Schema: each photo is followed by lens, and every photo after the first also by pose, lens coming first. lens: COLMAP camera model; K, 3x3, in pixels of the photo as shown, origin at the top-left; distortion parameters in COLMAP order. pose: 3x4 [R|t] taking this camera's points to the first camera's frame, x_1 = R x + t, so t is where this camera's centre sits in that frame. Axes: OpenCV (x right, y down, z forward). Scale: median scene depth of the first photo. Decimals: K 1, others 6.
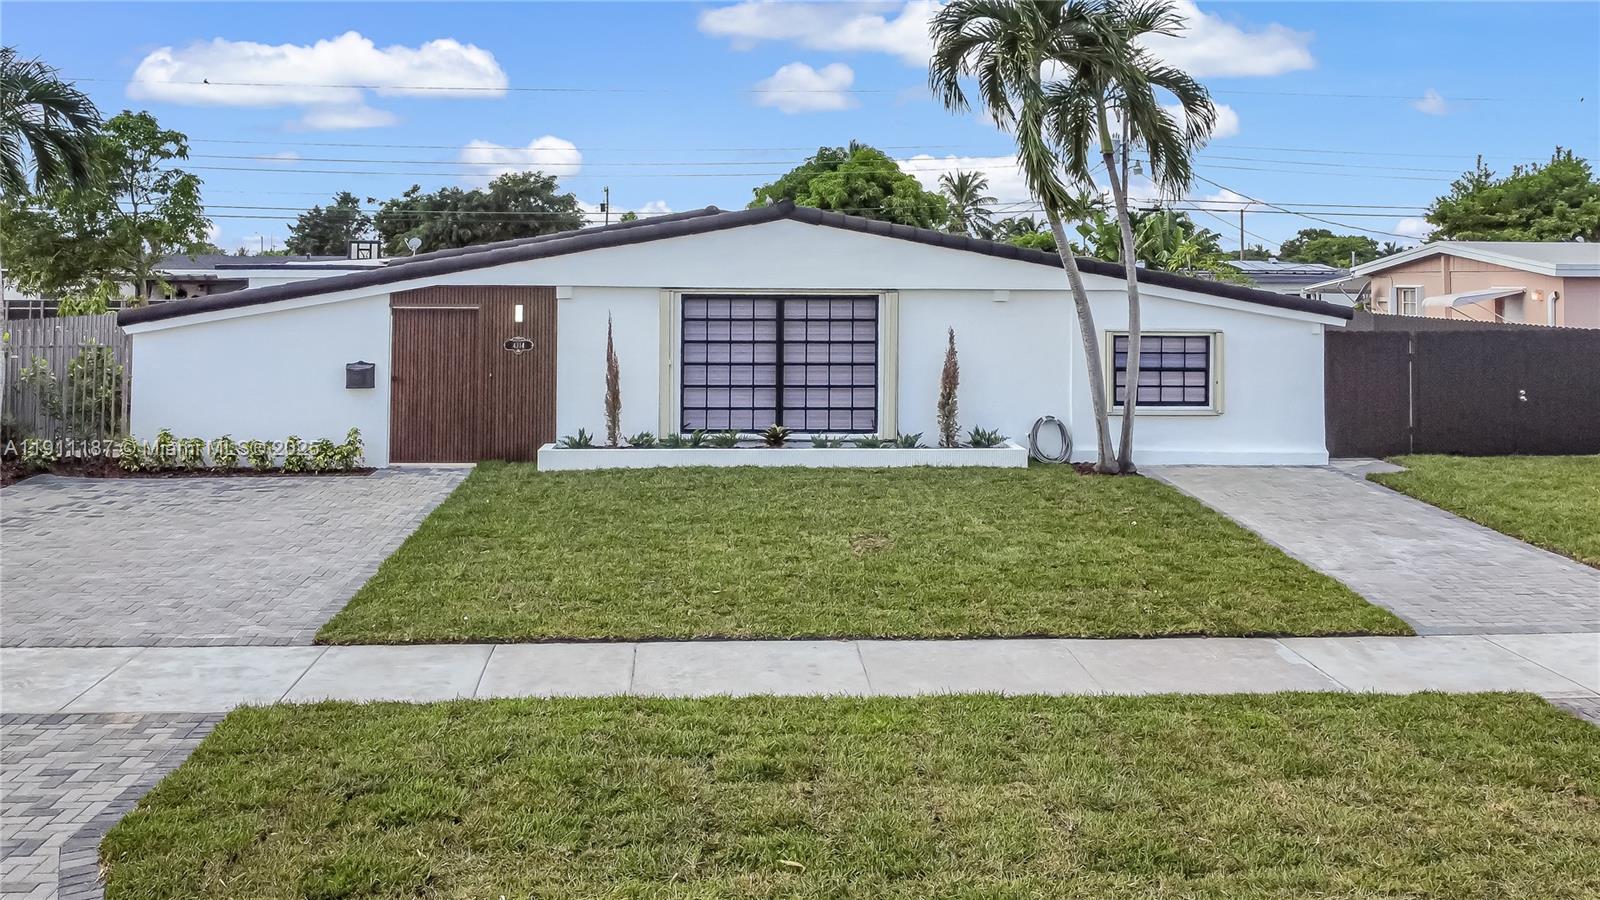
lens RADIAL K [[1417.3, 0, 807.3], [0, 1417.3, 399.0], [0, 0, 1]] dist [0.015921, 0.017667]
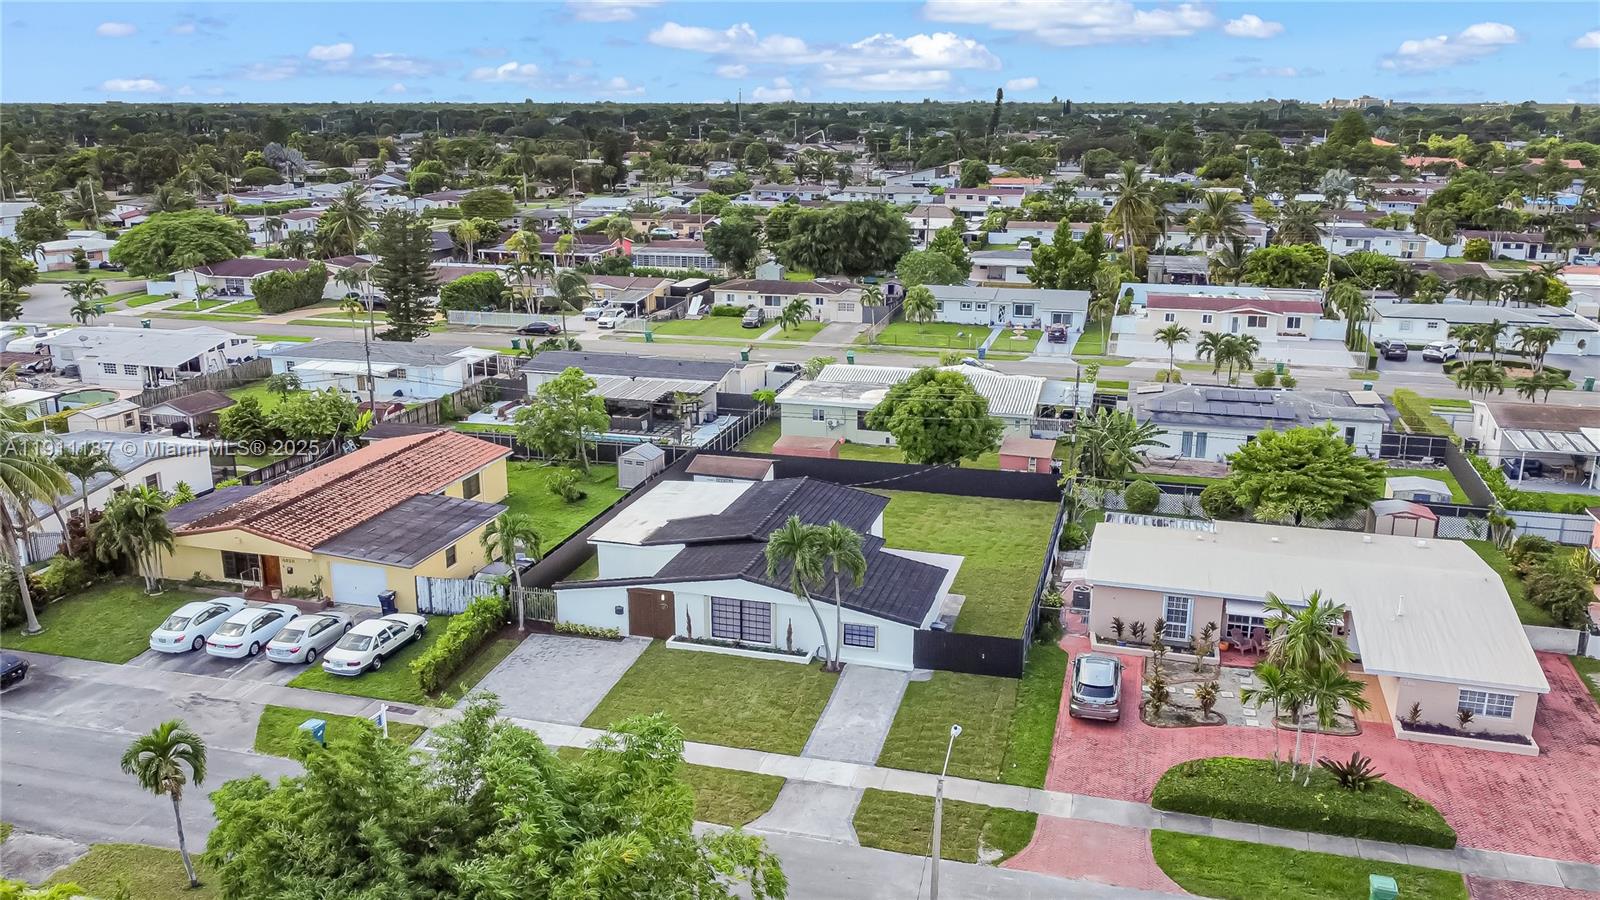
lens RADIAL K [[1417.3, 0, 807.3], [0, 1417.3, 399.0], [0, 0, 1]] dist [0.015921, 0.017667]
pose [[0.945908, 0.067497, -0.317335, 1.093162], [-0.018432, 0.987720, 0.155146, -1.006491], [0.323910, -0.140904, 0.935536, -1.841251]]
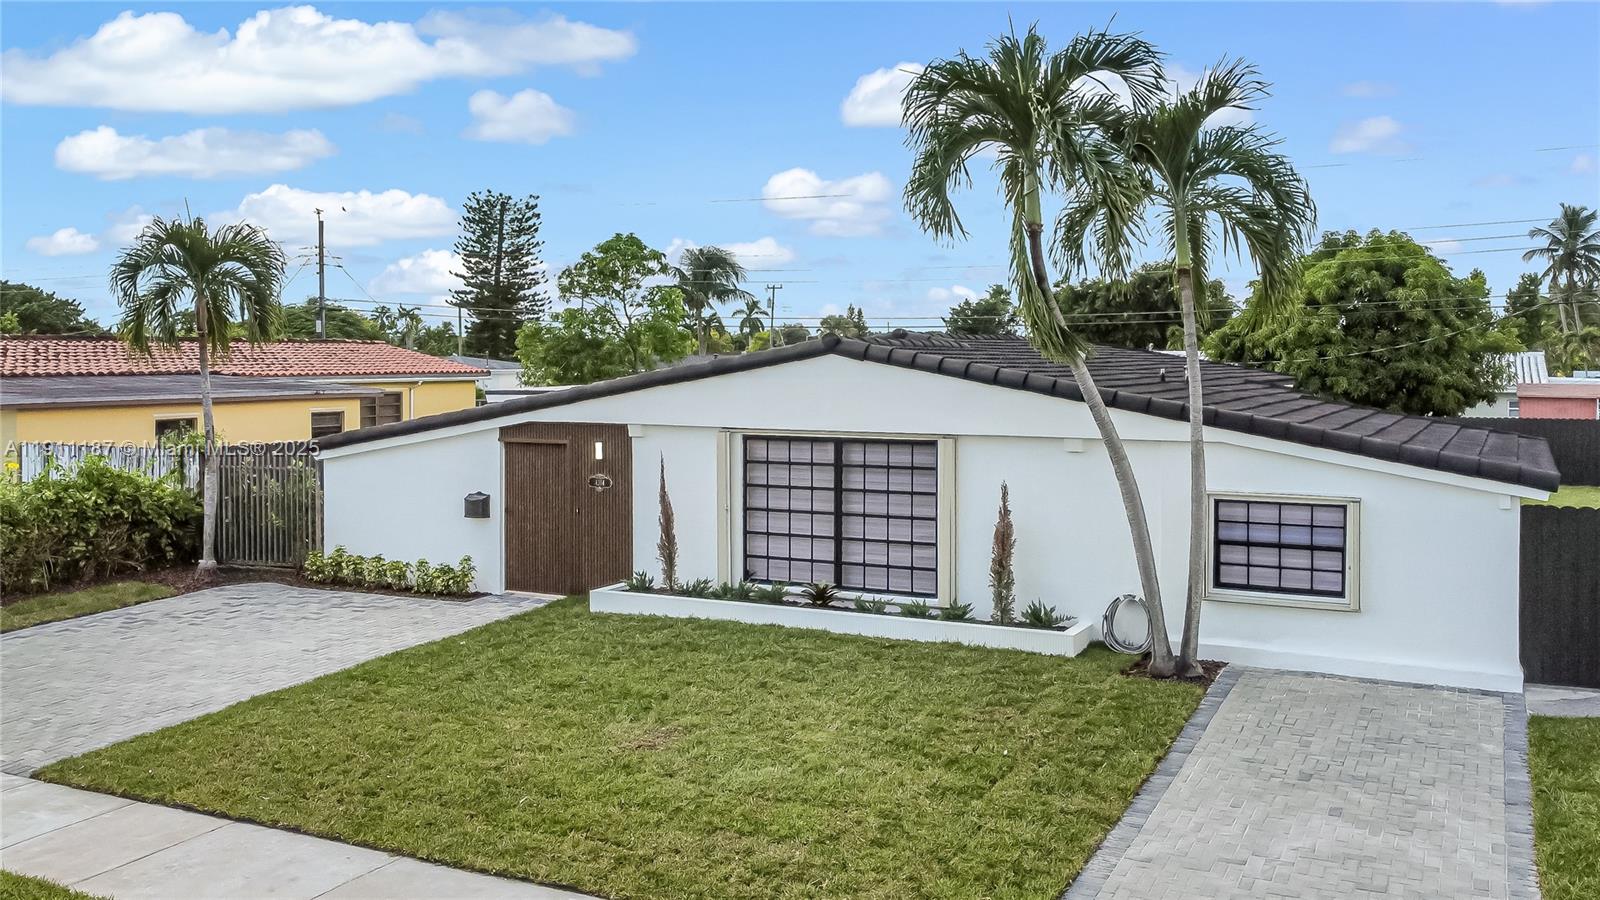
lens RADIAL K [[1417.3, 0, 807.3], [0, 1417.3, 399.0], [0, 0, 1]] dist [0.015921, 0.017667]
pose [[0.866031, 0.010291, -0.499885, 0.417817], [-0.037779, 0.998277, -0.044899, -0.056707], [0.498561, 0.057769, 0.864927, 0.205896]]
